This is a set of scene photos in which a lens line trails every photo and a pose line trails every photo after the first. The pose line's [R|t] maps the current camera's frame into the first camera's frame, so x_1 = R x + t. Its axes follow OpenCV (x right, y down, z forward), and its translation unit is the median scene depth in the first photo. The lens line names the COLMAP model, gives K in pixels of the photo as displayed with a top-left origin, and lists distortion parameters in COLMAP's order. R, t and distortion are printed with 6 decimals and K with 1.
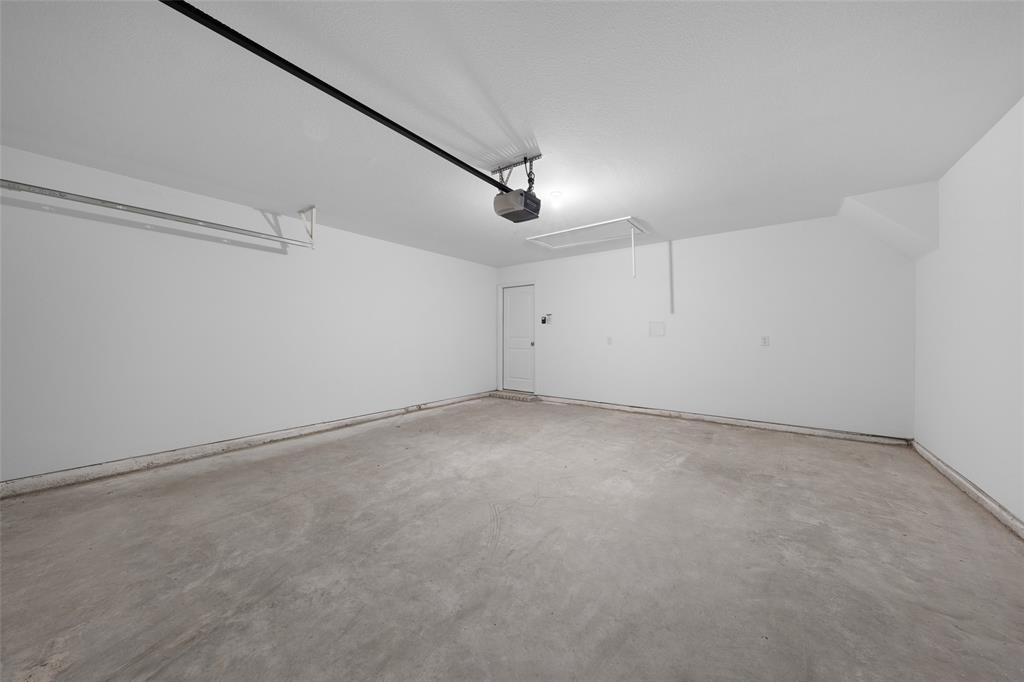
lens RADIAL K [[350.2, 0, 513.9], [0, 350.2, 339.2], [0, 0, 1]] dist [-0.000529, -0.000394]
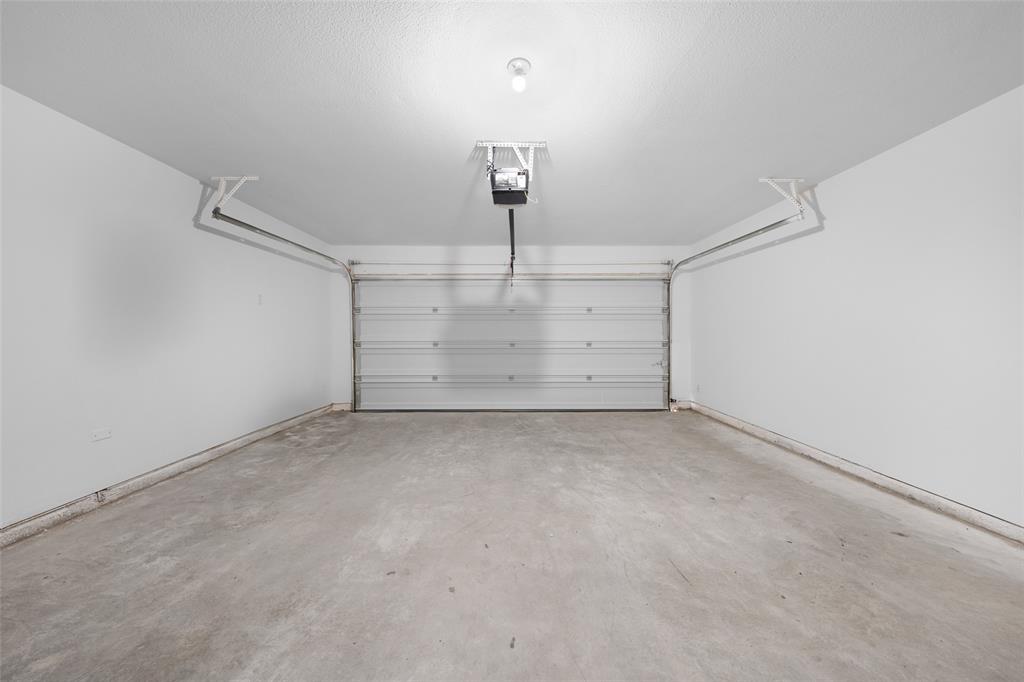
lens RADIAL K [[350.2, 0, 513.5], [0, 350.2, 335.3], [0, 0, 1]] dist [-0.000529, -0.000394]
pose [[-0.793518, 0.004377, -0.608532, 0.545294], [-0.001863, 0.999952, 0.009622, -0.015489], [0.608544, 0.008769, -0.793471, 1.703677]]
